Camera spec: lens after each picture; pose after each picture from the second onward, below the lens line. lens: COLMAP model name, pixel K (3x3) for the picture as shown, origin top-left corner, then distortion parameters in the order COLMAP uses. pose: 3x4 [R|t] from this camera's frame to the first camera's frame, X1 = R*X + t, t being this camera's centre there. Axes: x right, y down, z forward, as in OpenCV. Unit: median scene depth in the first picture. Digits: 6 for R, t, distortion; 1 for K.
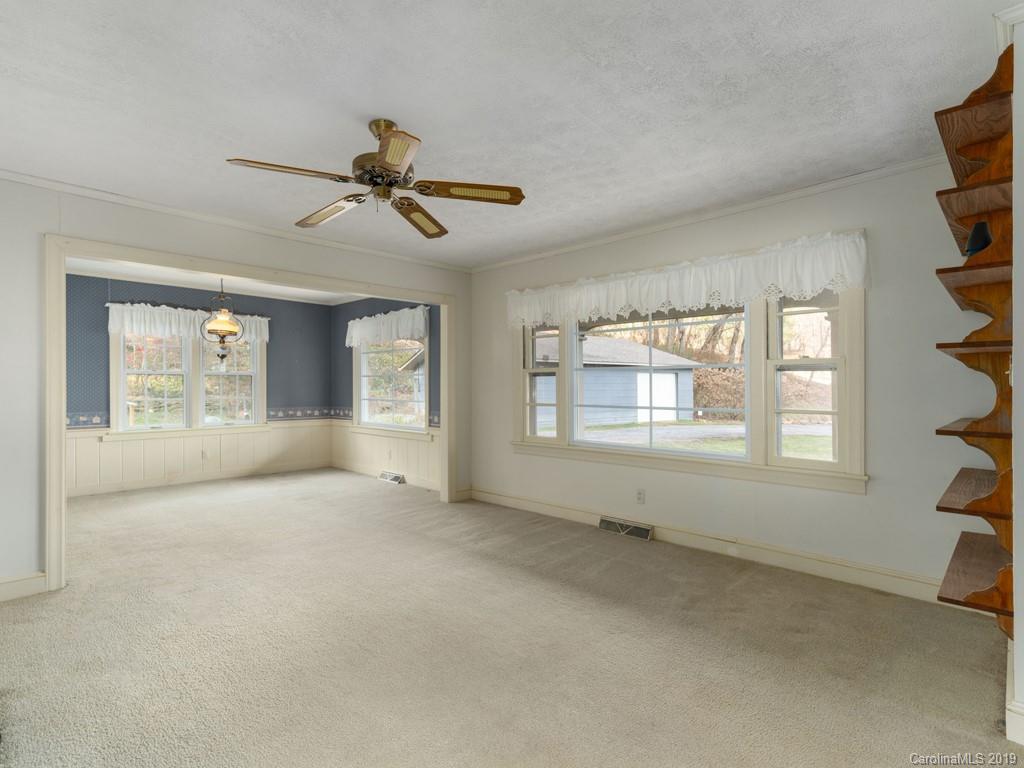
lens RADIAL K [[511.8, 0, 494.9], [0, 511.8, 390.0], [0, 0, 1]] dist [0.001111, 0.000384]
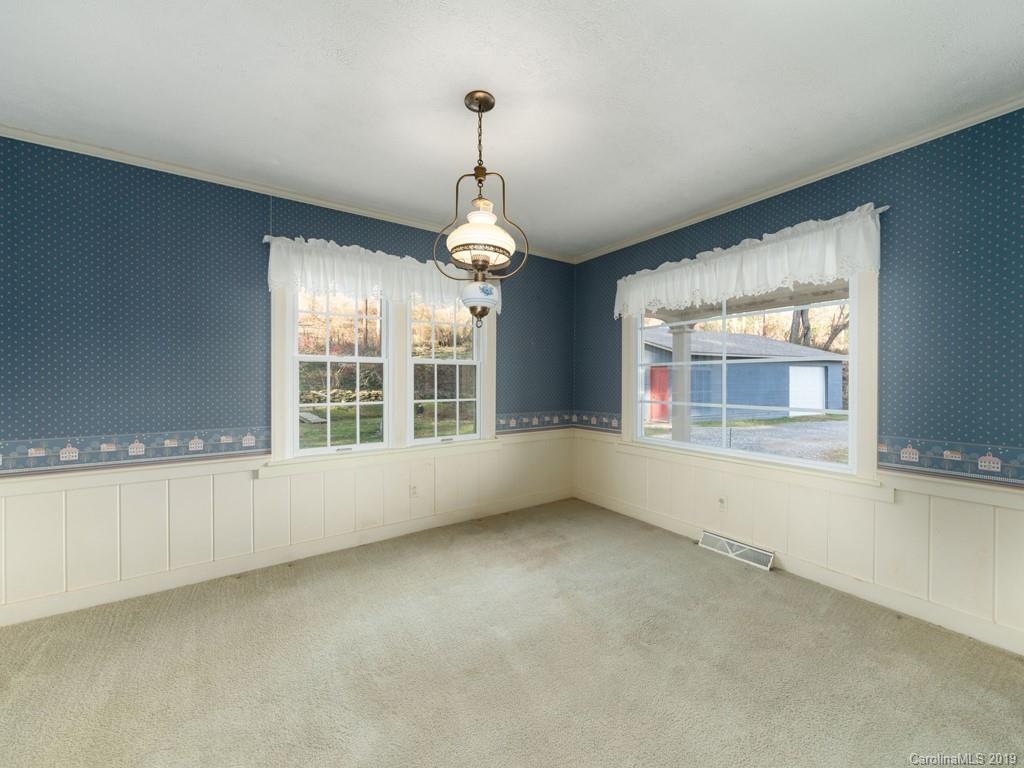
lens RADIAL K [[388.0, 0, 512.0], [0, 388.0, 384.0], [0, 0, 1]] dist [-0.009091, 0.000069]
pose [[0.982901, 0.001185, -0.184132, -0.333167], [-0.000835, 0.999998, 0.001981, -0.004719], [0.184134, -0.001794, 0.982900, 0.511653]]
